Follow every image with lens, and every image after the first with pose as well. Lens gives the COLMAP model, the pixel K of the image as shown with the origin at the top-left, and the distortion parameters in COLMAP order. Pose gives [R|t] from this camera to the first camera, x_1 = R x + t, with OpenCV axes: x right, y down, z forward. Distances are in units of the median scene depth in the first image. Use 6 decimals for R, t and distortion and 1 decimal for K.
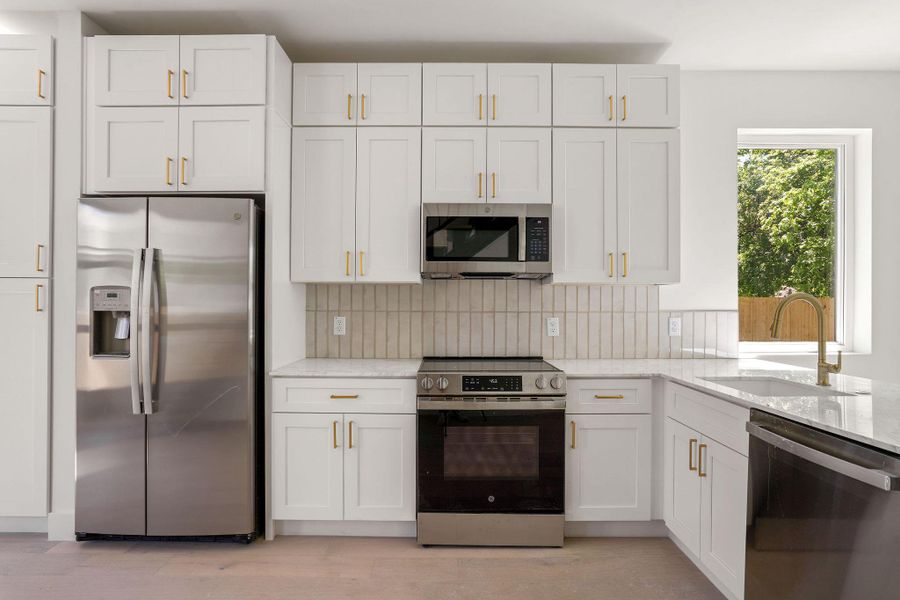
lens RADIAL K [[482.0, 0, 449.2], [0, 482.0, 304.4], [0, 0, 1]] dist [-0.002534, 0.000946]
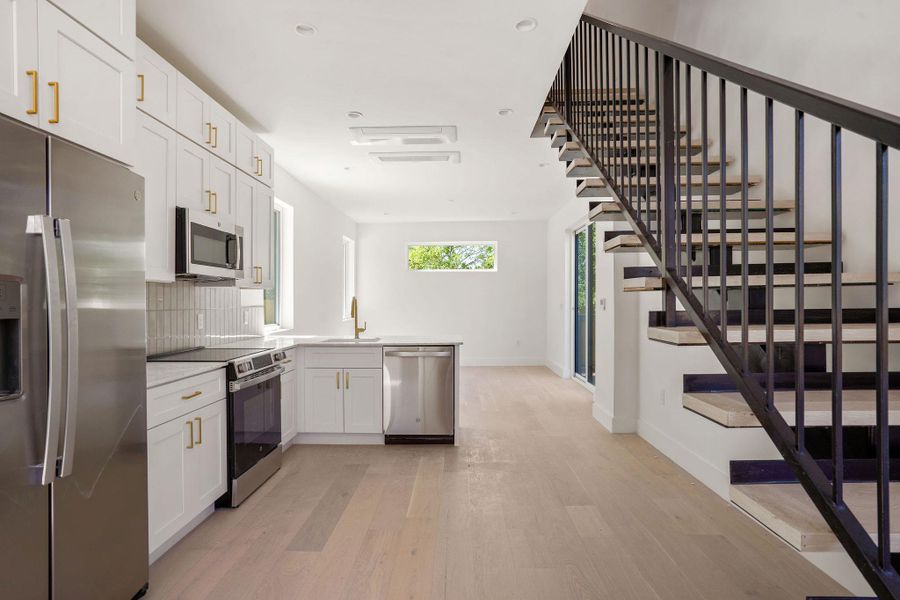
lens RADIAL K [[477.2, 0, 449.4], [0, 477.2, 301.9], [0, 0, 1]] dist [-0.062525, 0.039312]
pose [[0.010036, -0.003690, 0.999943, -1.139310], [0.003367, 0.999988, 0.003657, -0.005718], [-0.999944, 0.003330, 0.010048, 0.439294]]
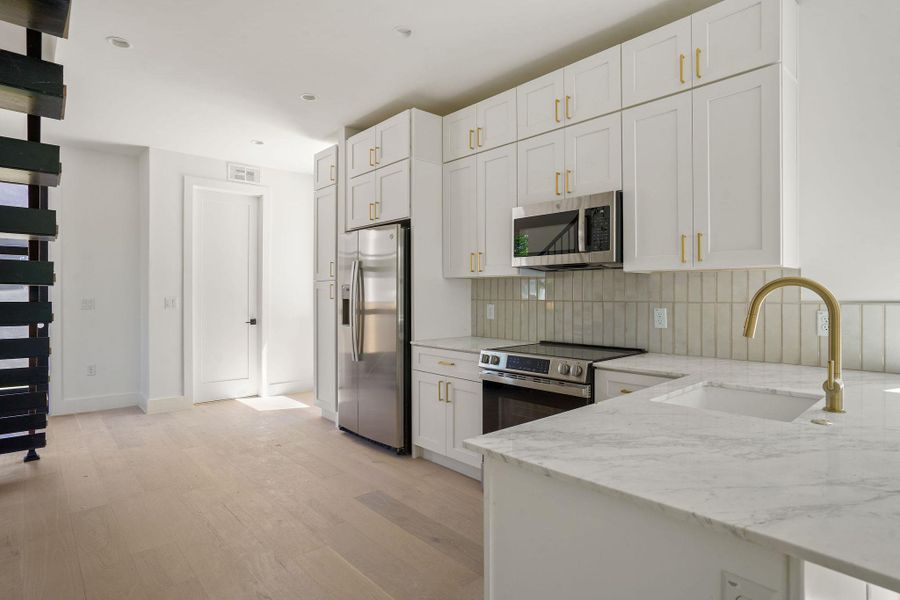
lens RADIAL K [[464.0, 0, 447.4], [0, 464.0, 297.0], [0, 0, 1]] dist [-0.002106, 0.000175]
pose [[0.691135, 0.000805, -0.722725, 0.688106], [0.001339, 0.999996, 0.002394, 0.003697], [0.722725, -0.002623, 0.691131, 0.111114]]
